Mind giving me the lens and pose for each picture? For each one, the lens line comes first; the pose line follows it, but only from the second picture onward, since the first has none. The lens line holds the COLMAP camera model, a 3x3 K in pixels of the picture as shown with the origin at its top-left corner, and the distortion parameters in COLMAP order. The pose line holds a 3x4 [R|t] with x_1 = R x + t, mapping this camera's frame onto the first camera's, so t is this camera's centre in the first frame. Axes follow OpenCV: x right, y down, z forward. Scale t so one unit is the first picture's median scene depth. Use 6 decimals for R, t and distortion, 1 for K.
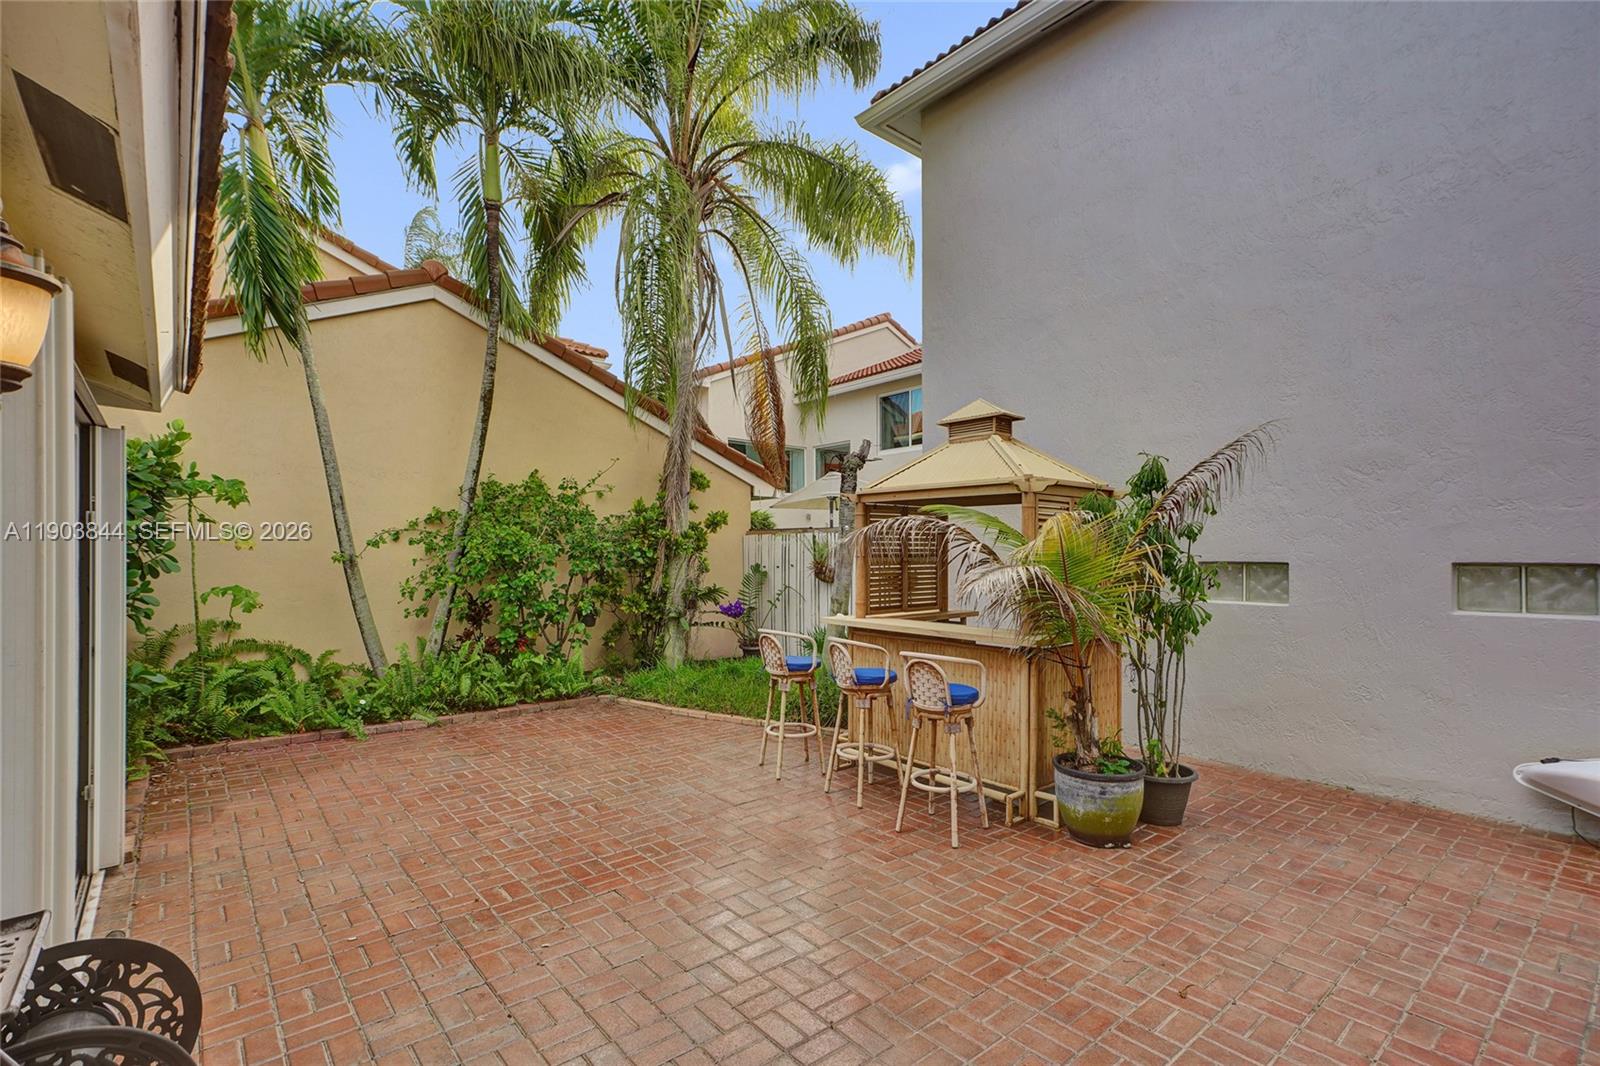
lens RADIAL K [[770.4, 0, 799.7], [0, 770.4, 554.2], [0, 0, 1]] dist [0.003258, 0.000663]
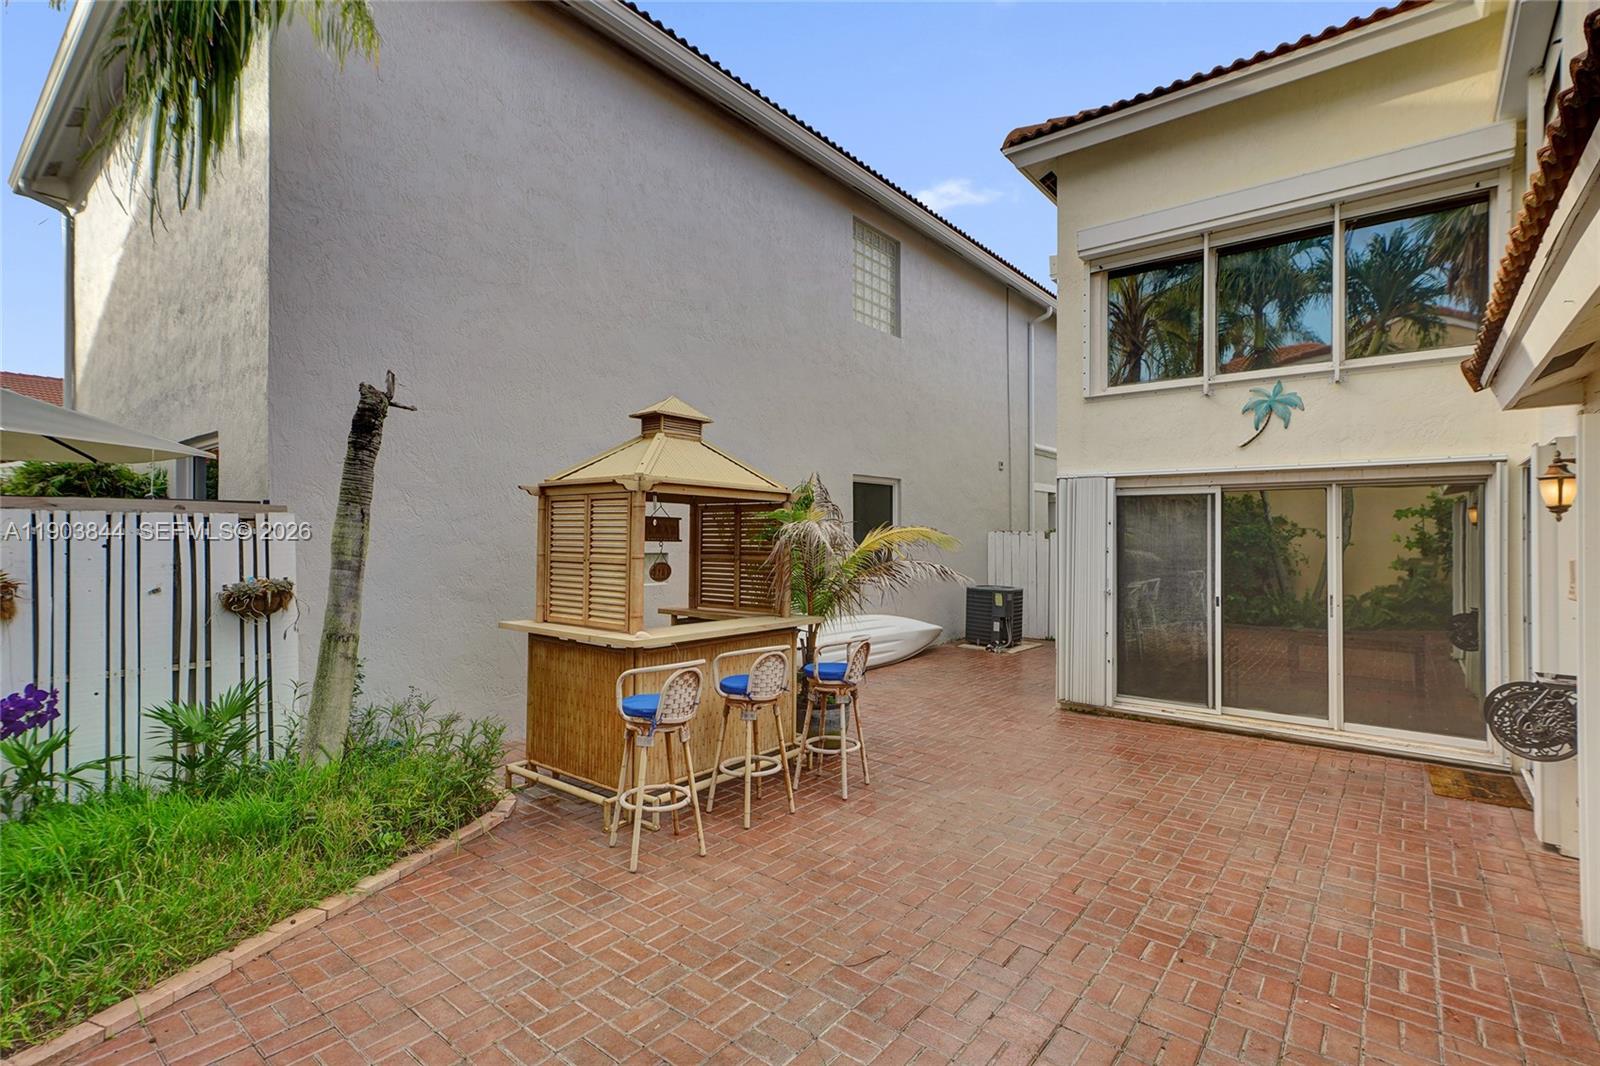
lens RADIAL K [[742.9, 0, 804.1], [0, 742.9, 536.0], [0, 0, 1]] dist [-0.000188, 0.010559]
pose [[-0.199103, -0.004159, 0.979970, -0.841720], [-0.004888, 0.999983, 0.003251, -0.031337], [-0.979966, -0.004143, -0.199120, 1.146439]]
